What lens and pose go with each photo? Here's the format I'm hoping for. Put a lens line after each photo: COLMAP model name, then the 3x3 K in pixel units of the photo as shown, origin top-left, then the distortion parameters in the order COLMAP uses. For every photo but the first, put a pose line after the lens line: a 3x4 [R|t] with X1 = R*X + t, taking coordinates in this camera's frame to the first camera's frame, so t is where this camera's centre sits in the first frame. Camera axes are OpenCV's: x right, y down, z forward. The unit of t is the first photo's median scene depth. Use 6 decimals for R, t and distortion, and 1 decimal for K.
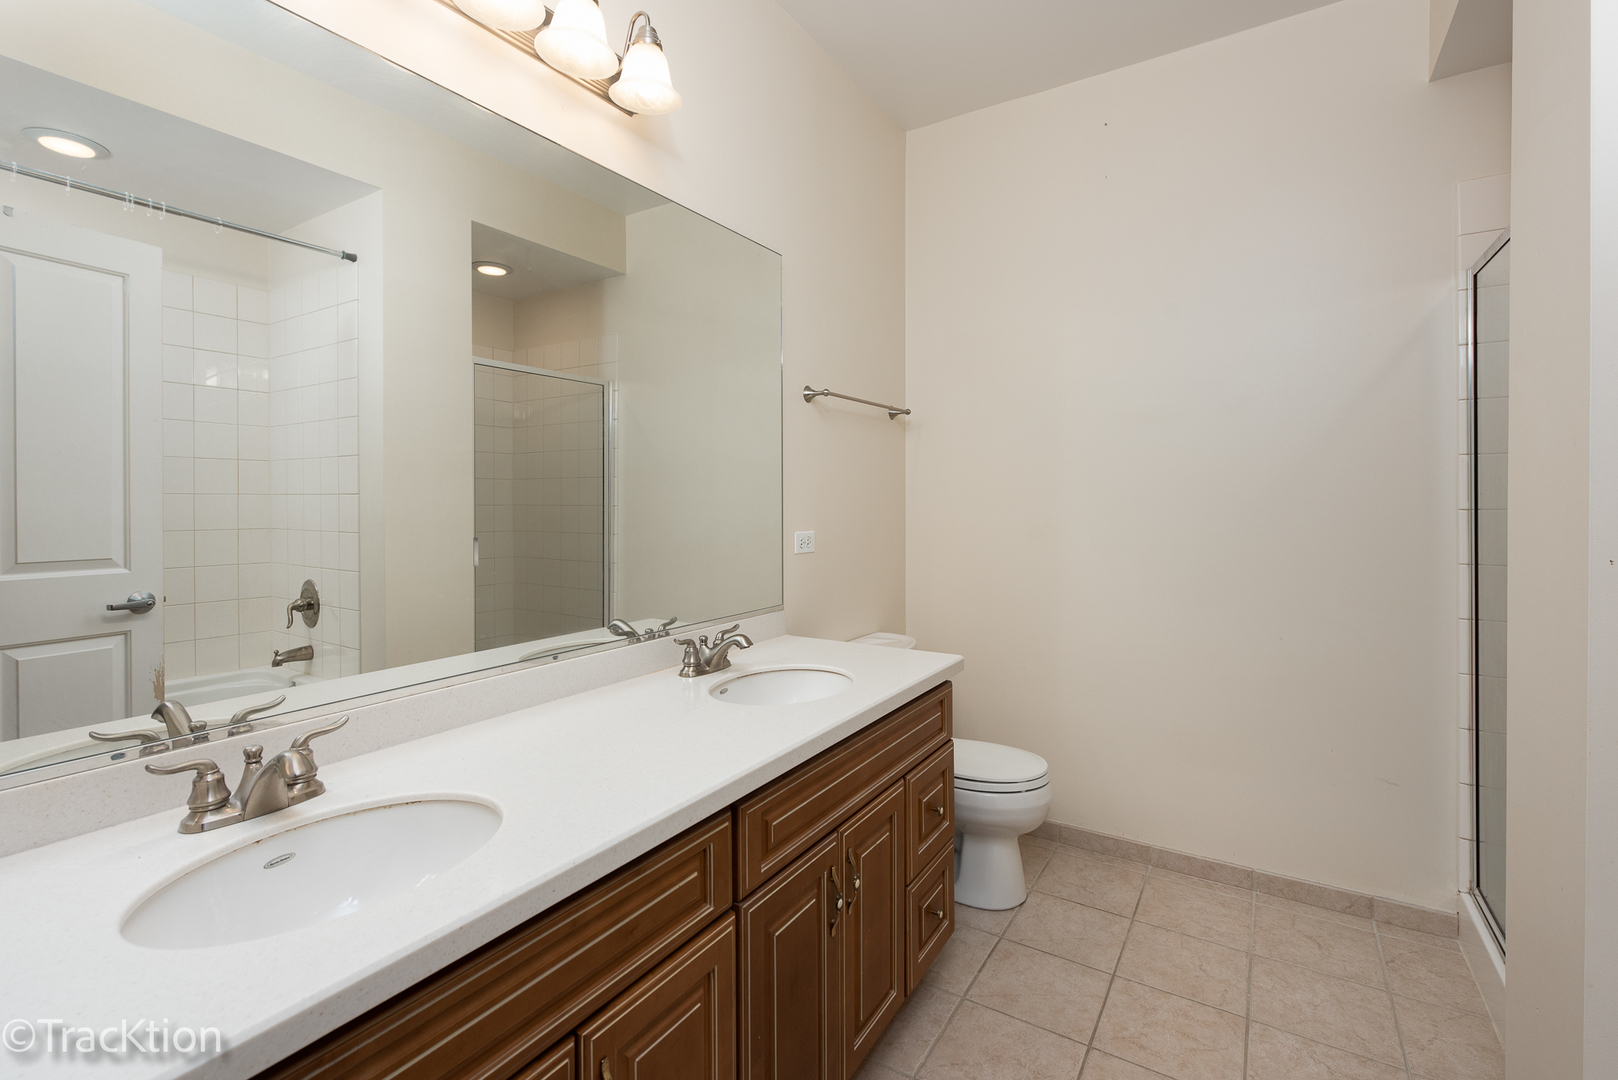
lens RADIAL K [[730.0, 0, 806.9], [0, 730.0, 537.4], [0, 0, 1]] dist [0.012554, -0.001993]
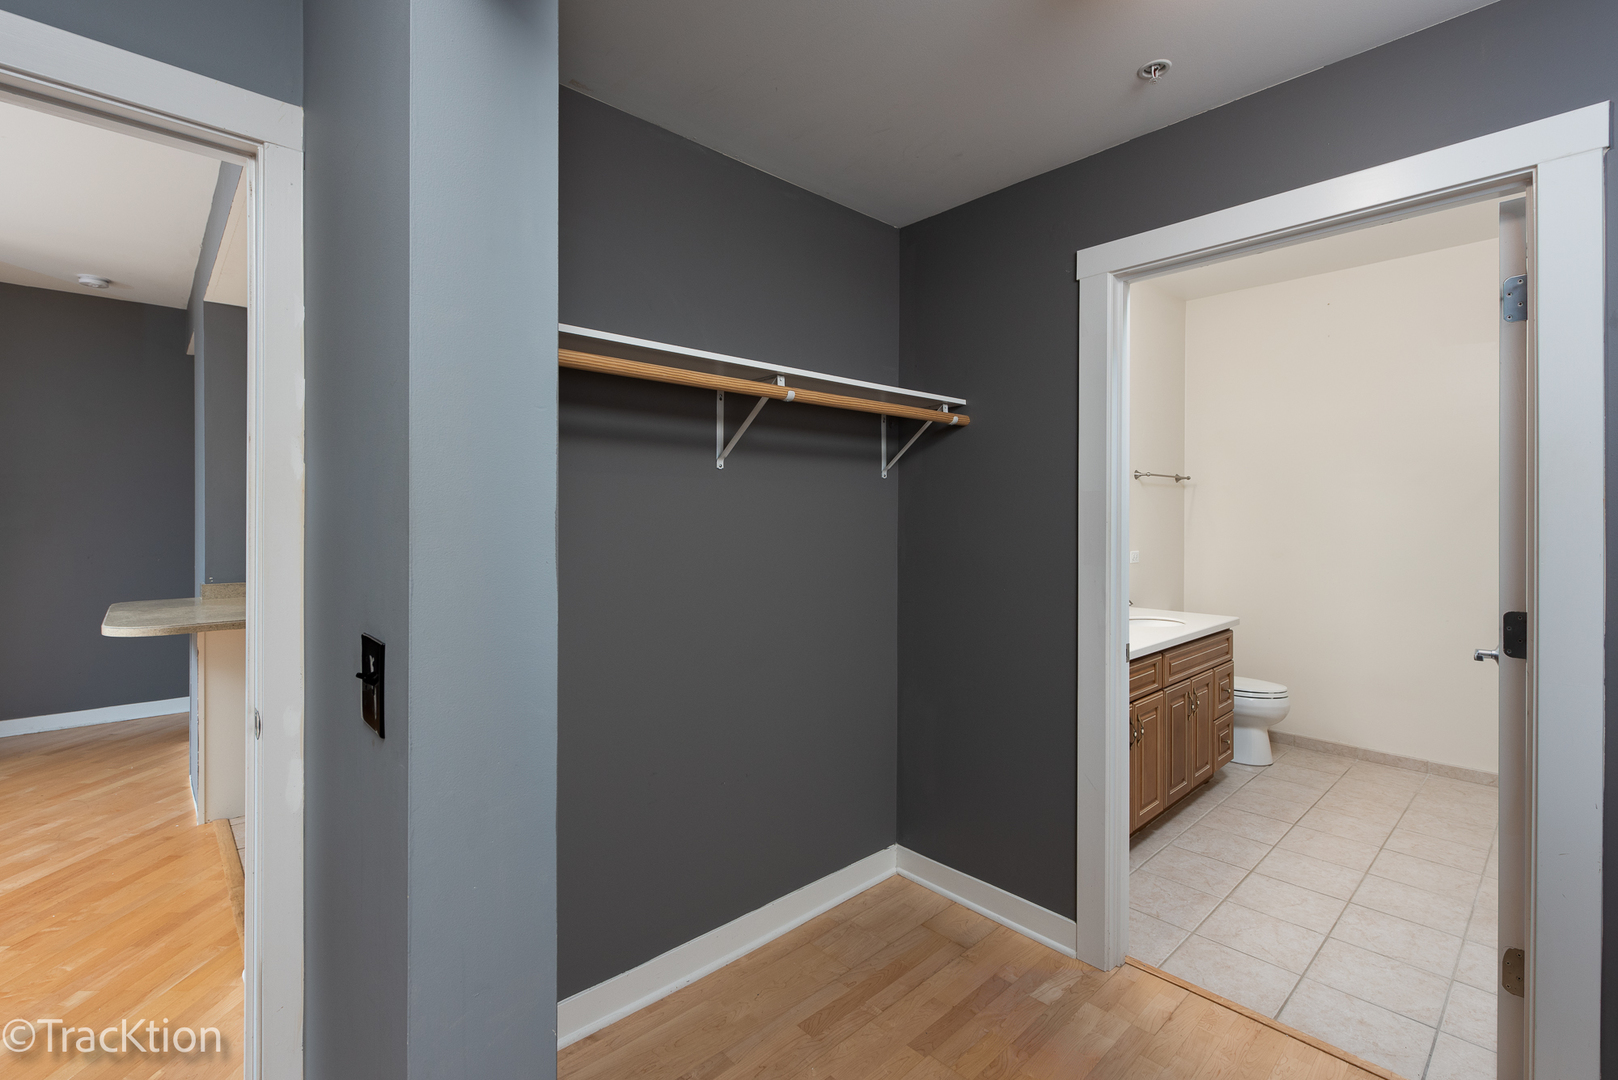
lens RADIAL K [[730.0, 0, 812.3], [0, 730.0, 534.0], [0, 0, 1]] dist [0.012554, -0.001993]
pose [[0.970681, 0.010611, -0.240138, -0.347969], [-0.016201, 0.999641, -0.021317, 0.001509], [0.239826, 0.024582, 0.970505, -0.963685]]
